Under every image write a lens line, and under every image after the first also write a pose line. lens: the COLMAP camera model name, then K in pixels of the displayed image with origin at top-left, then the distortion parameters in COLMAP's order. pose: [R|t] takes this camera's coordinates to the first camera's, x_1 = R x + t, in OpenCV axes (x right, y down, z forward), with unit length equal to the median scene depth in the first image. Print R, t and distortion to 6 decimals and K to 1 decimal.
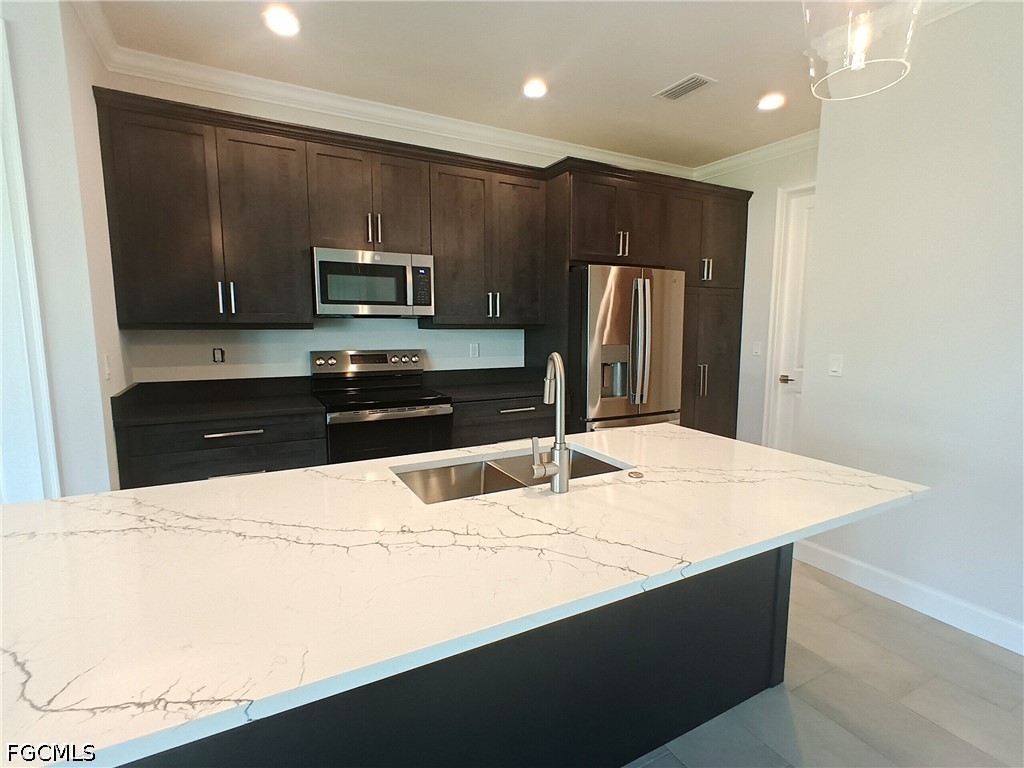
lens RADIAL K [[506.0, 0, 512.9], [0, 506.0, 383.3], [0, 0, 1]] dist [0.006463, -0.000239]
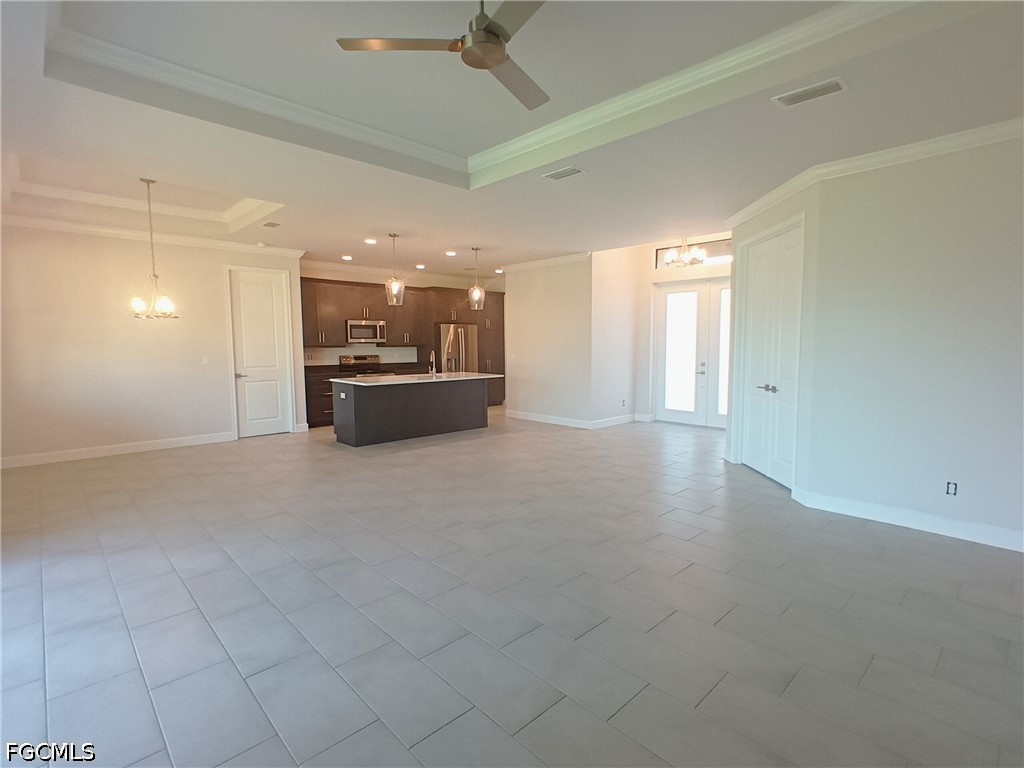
lens RADIAL K [[506.0, 0, 512.7], [0, 506.0, 388.1], [0, 0, 1]] dist [0.006463, -0.000239]
pose [[0.964285, -0.031870, 0.262944, -0.231064], [0.039195, 0.998975, -0.022658, 0.215321], [-0.261952, 0.032155, 0.964545, -1.924878]]
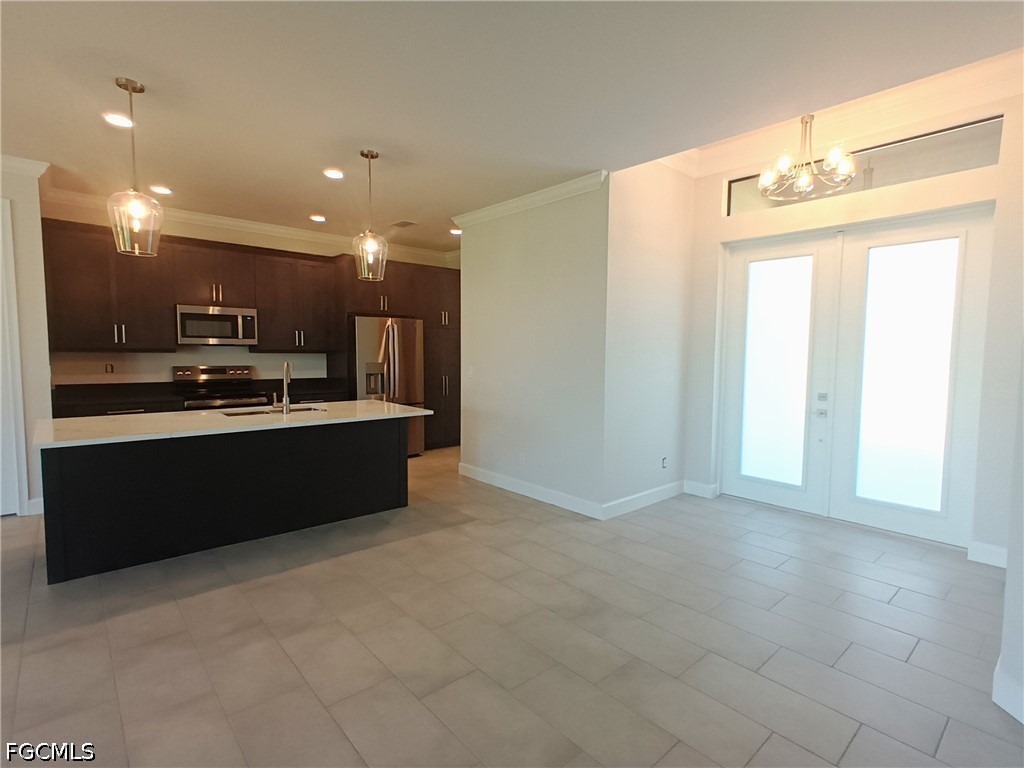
lens RADIAL K [[506.0, 0, 512.5], [0, 506.0, 384.7], [0, 0, 1]] dist [0.006463, -0.000239]
pose [[0.972558, -0.009072, 0.232486, 0.275769], [0.019707, 0.998860, -0.043466, 0.087308], [-0.231826, 0.046855, 0.971628, -0.819056]]
